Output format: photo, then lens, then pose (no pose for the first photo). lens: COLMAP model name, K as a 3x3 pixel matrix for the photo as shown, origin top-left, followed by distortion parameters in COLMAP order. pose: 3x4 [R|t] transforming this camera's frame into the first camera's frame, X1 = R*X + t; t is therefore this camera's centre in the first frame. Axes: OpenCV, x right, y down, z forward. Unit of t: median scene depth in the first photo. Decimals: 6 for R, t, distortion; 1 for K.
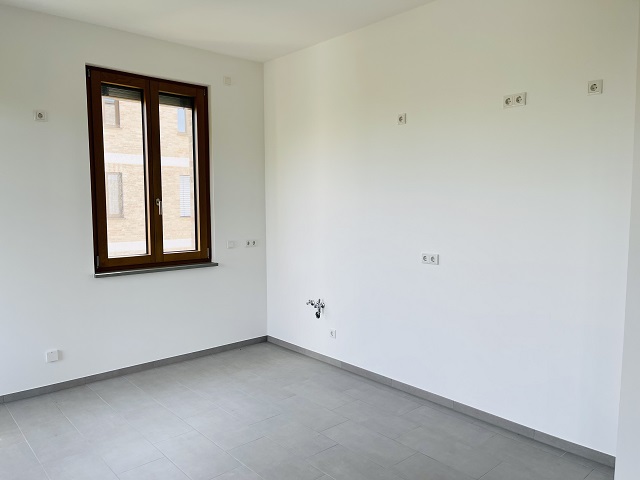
lens RADIAL K [[487.4, 0, 320.0], [0, 487.4, 240.0], [0, 0, 1]] dist [0.025085, -0.004928]
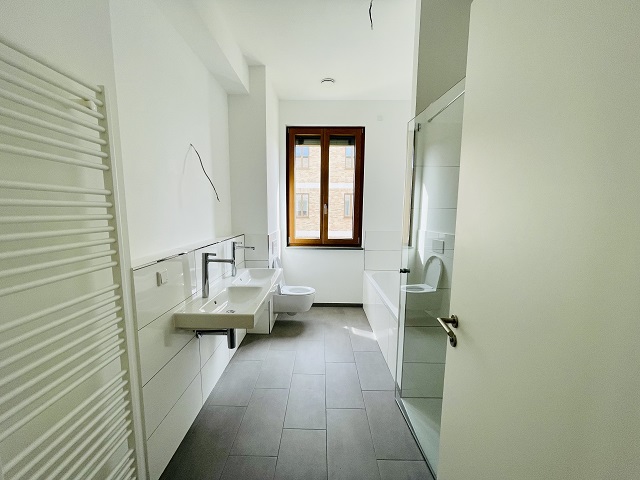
lens RADIAL K [[259.5, 0, 316.8], [0, 259.5, 241.3], [0, 0, 1]] dist [-0.000312, -0.000166]
pose [[0.732334, 0.089849, -0.674992, 0.252820], [-0.063256, 0.995947, 0.063942, -0.017929], [0.678001, -0.004129, 0.735049, 0.372630]]
